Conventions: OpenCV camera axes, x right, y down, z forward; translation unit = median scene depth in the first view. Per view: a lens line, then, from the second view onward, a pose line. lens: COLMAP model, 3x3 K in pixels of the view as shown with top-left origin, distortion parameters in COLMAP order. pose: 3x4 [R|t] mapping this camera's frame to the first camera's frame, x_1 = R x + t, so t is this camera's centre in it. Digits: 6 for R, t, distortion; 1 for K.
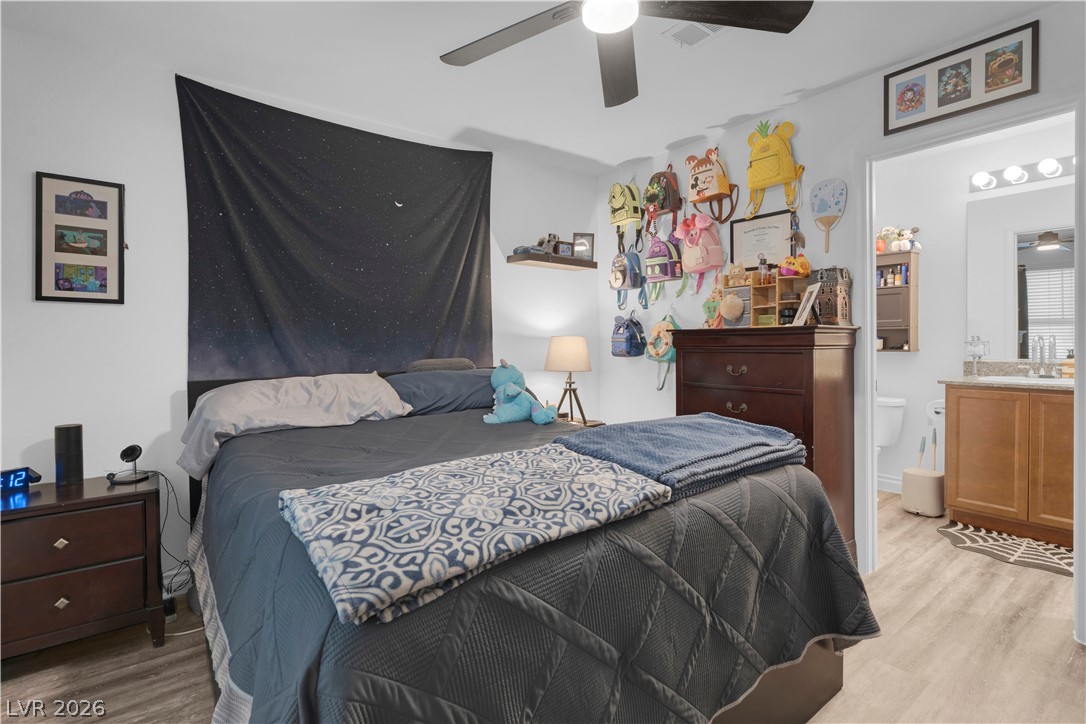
lens RADIAL K [[495.5, 0, 544.2], [0, 495.5, 354.6], [0, 0, 1]] dist [-0.003700, 0.001106]
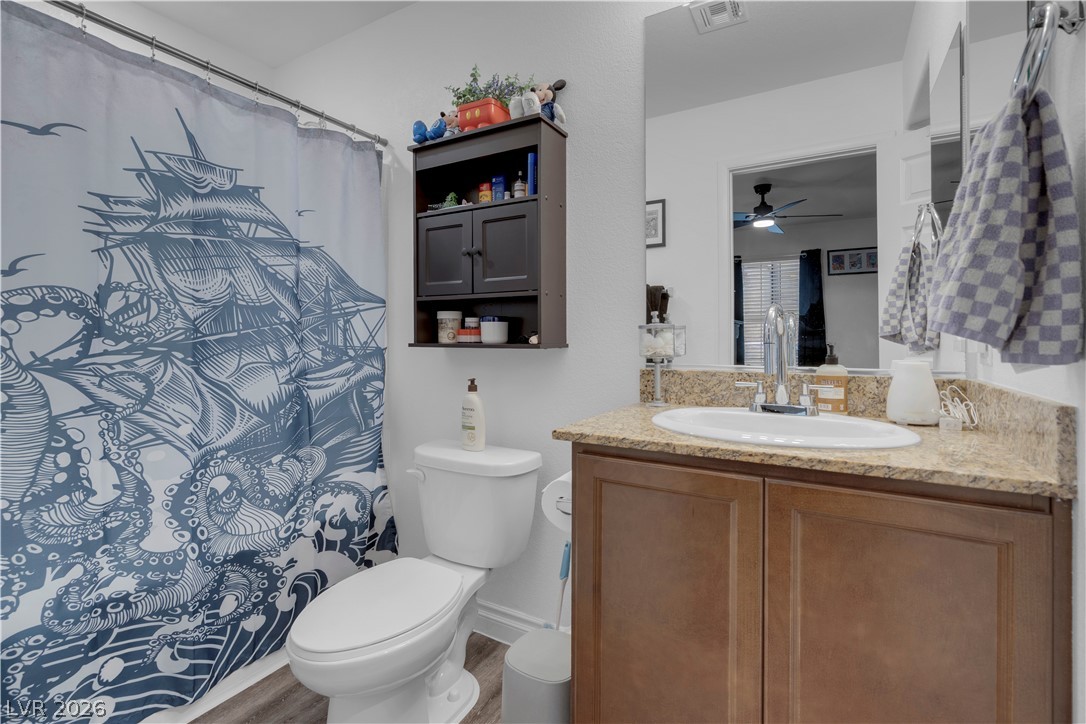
lens RADIAL K [[495.5, 0, 541.9], [0, 495.5, 355.4], [0, 0, 1]] dist [-0.003700, 0.001106]
pose [[0.924460, -0.002253, 0.381272, 0.648418], [0.004197, 0.999982, -0.004268, 0.001765], [-0.381256, 0.005546, 0.924453, 0.675281]]
